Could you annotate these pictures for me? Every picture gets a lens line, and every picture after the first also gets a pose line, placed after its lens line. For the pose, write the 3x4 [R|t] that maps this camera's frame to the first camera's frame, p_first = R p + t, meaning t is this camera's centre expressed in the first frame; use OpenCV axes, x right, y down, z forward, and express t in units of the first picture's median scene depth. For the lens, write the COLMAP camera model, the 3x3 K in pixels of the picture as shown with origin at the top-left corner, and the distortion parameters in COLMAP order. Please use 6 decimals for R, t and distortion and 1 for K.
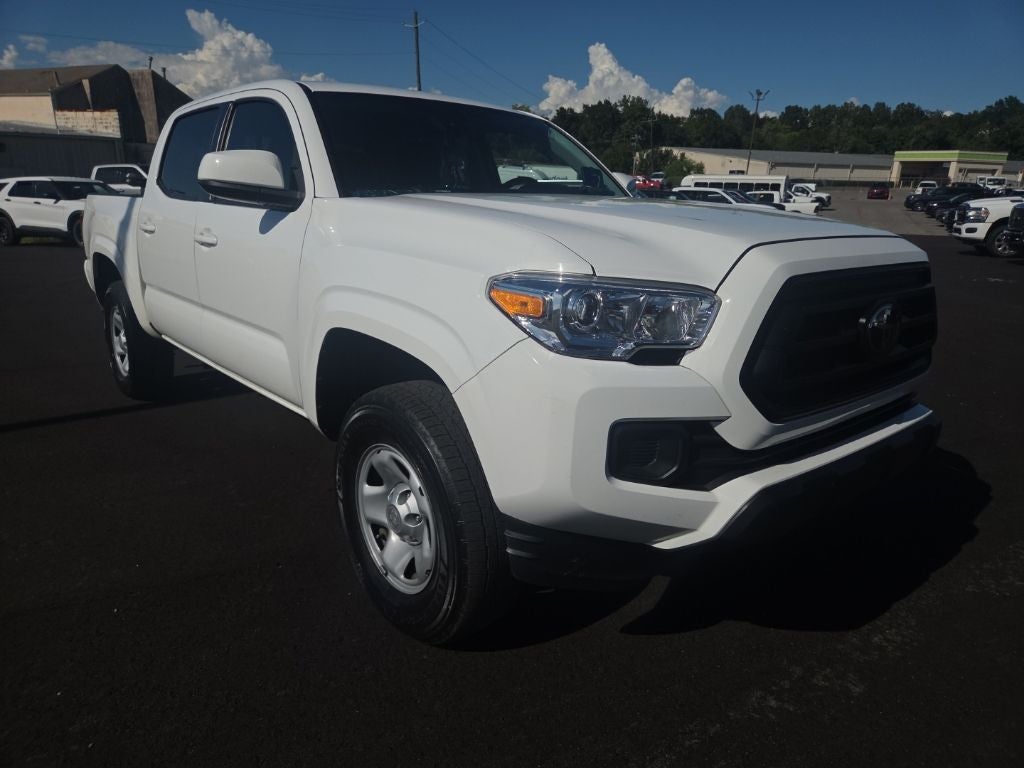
lens RADIAL K [[685.5, 0, 508.7], [0, 685.5, 393.9], [0, 0, 1]] dist [0.066079, -0.061514]
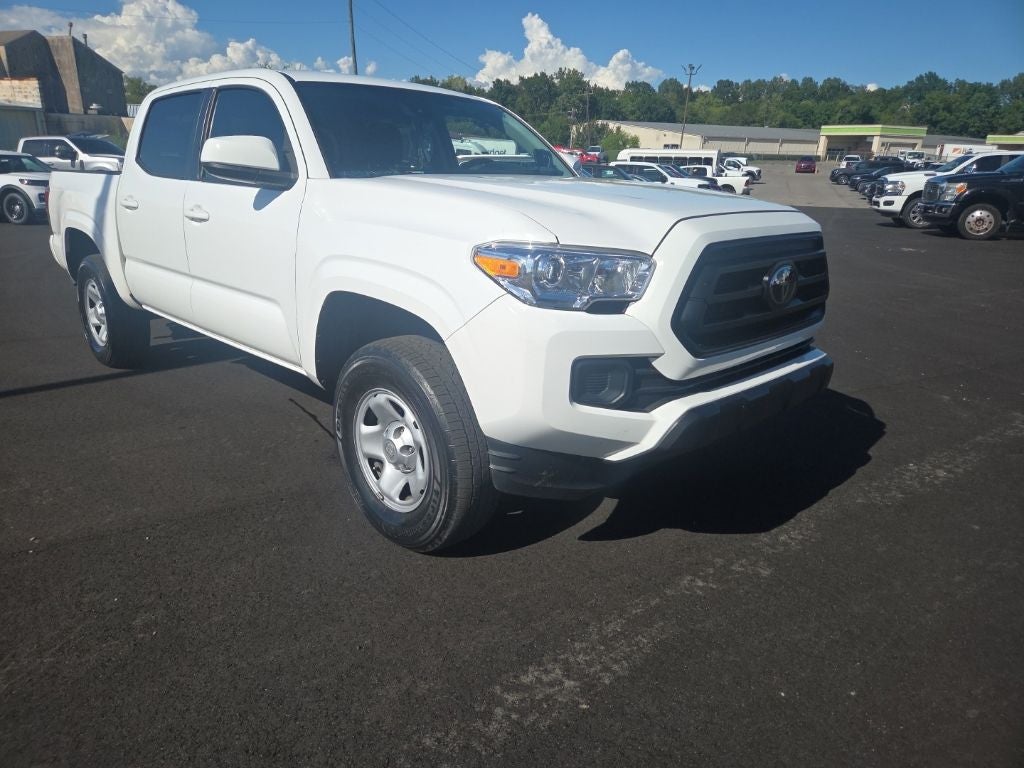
lens RADIAL K [[685.5, 0, 496.4], [0, 685.5, 385.2], [0, 0, 1]] dist [0.066079, -0.061514]
pose [[0.997600, -0.020224, 0.066226, -0.028377], [0.018615, 0.999518, 0.024826, 0.019932], [-0.066696, -0.023534, 0.997496, -0.095362]]
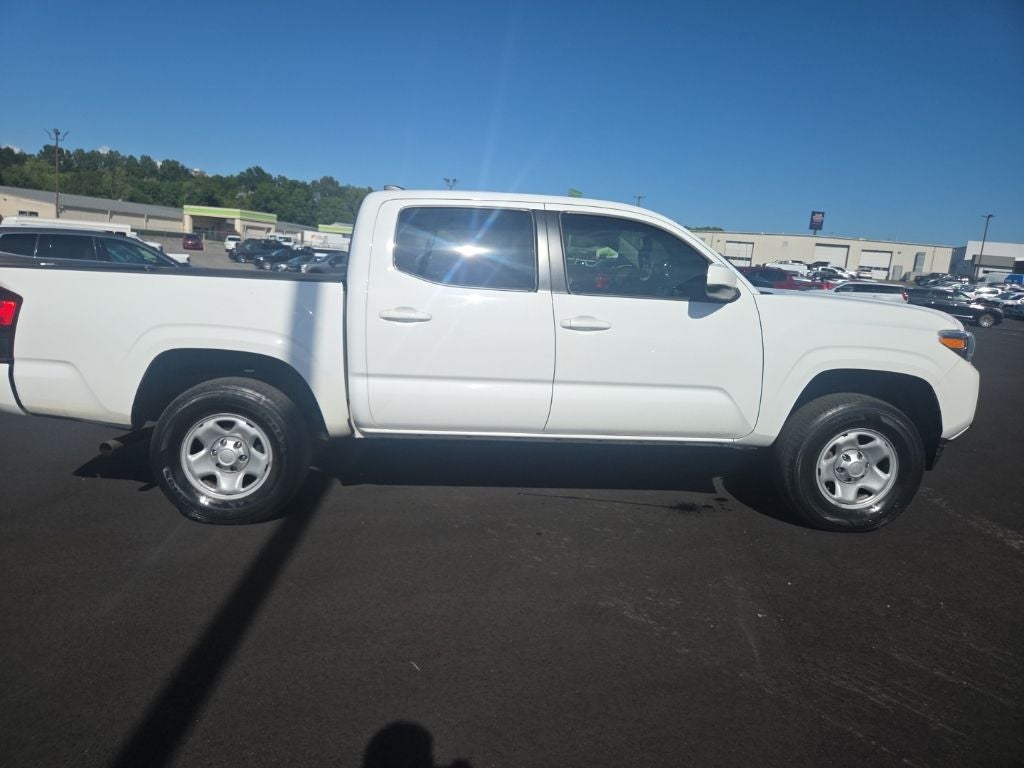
lens RADIAL K [[685.5, 0, 499.5], [0, 685.5, 387.4], [0, 0, 1]] dist [0.066079, -0.061514]
pose [[0.597791, -0.127454, 0.791455, -1.040936], [0.184780, 0.982603, 0.018670, -0.116057], [-0.780065, 0.135084, 0.610942, 0.280196]]
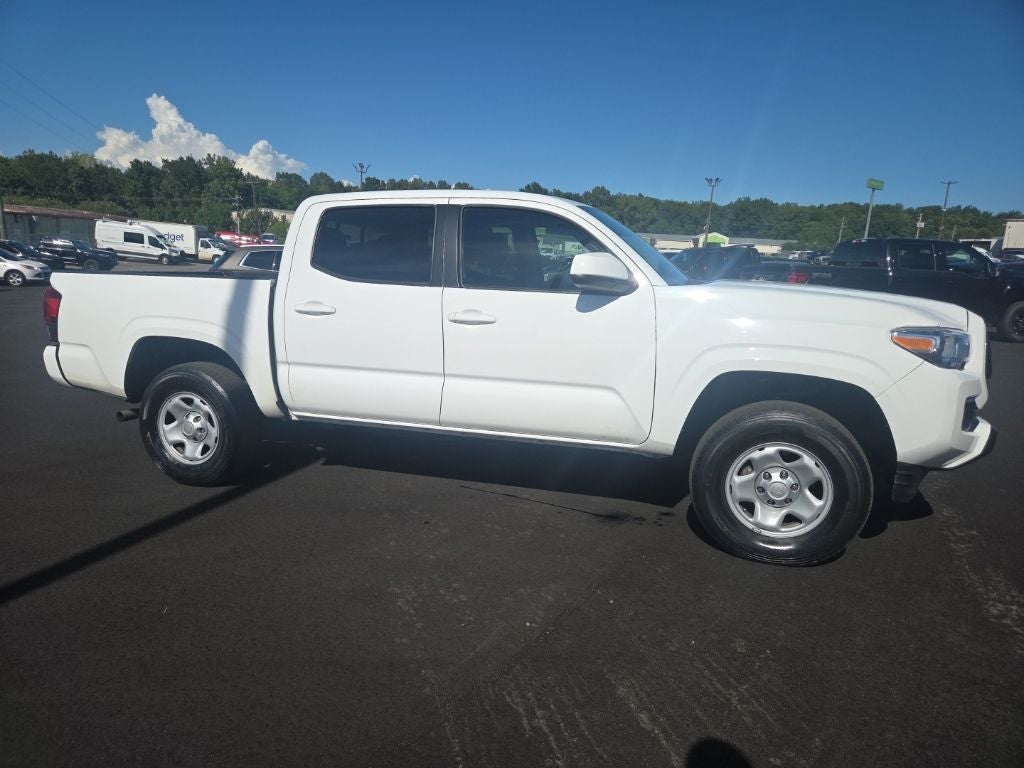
lens RADIAL K [[685.5, 0, 497.1], [0, 685.5, 397.4], [0, 0, 1]] dist [0.066079, -0.061514]
pose [[0.855295, -0.096425, 0.509089, -0.710948], [0.135310, 0.990003, -0.039814, -0.023763], [-0.500161, 0.102938, 0.859792, -0.021064]]
